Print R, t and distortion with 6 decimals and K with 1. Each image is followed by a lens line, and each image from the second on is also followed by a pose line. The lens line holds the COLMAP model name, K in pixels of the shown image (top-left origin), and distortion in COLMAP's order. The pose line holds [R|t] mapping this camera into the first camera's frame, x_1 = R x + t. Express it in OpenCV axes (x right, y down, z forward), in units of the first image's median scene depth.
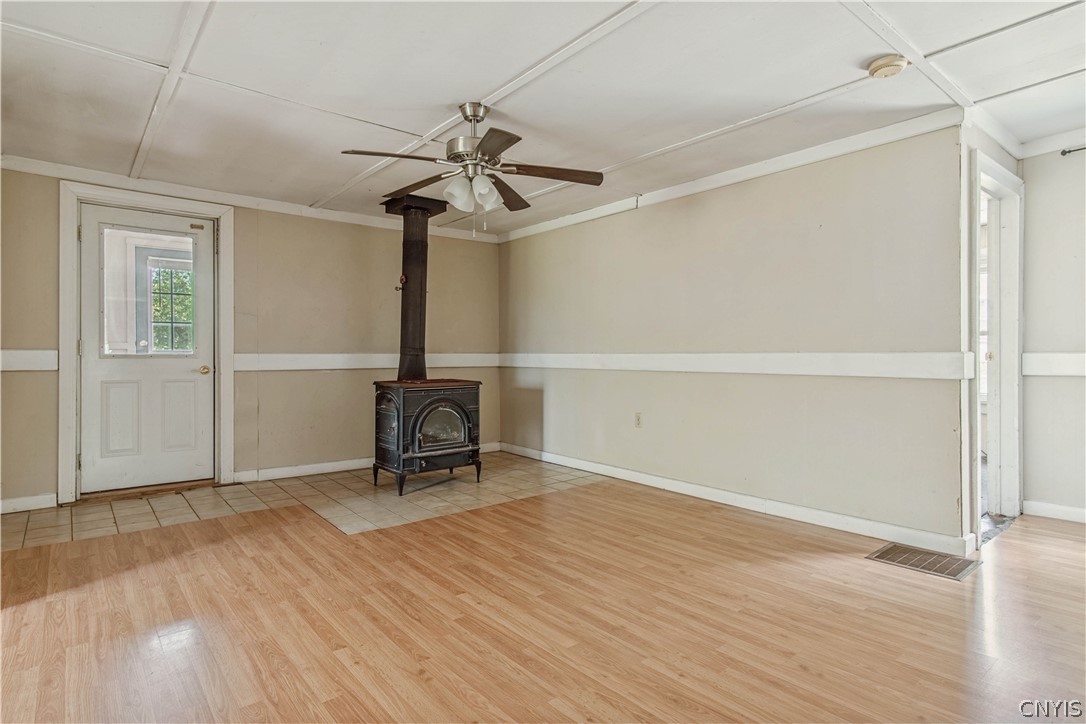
lens RADIAL K [[577.8, 0, 546.7], [0, 577.8, 360.0], [0, 0, 1]] dist [0.003383, 0.000373]
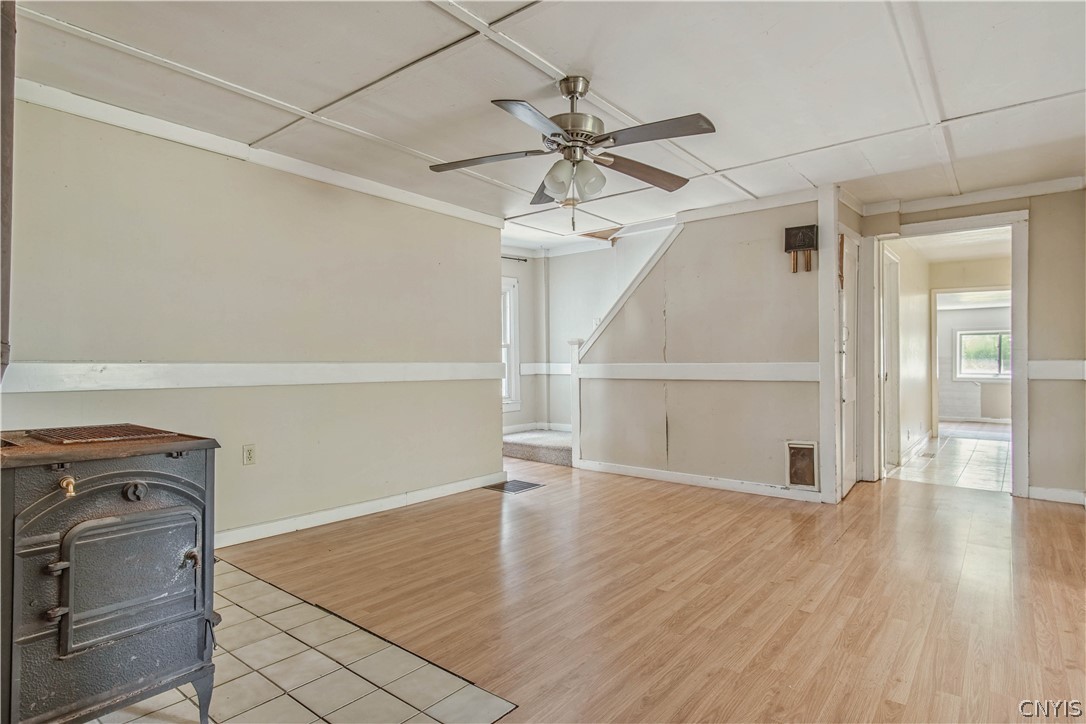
lens RADIAL K [[577.8, 0, 546.7], [0, 577.8, 360.0], [0, 0, 1]] dist [0.003383, 0.000373]
pose [[-0.206494, 0.007849, 0.978416, -1.186582], [0.011728, 0.999916, -0.005546, -0.010286], [-0.978378, 0.010330, -0.206569, 1.479918]]
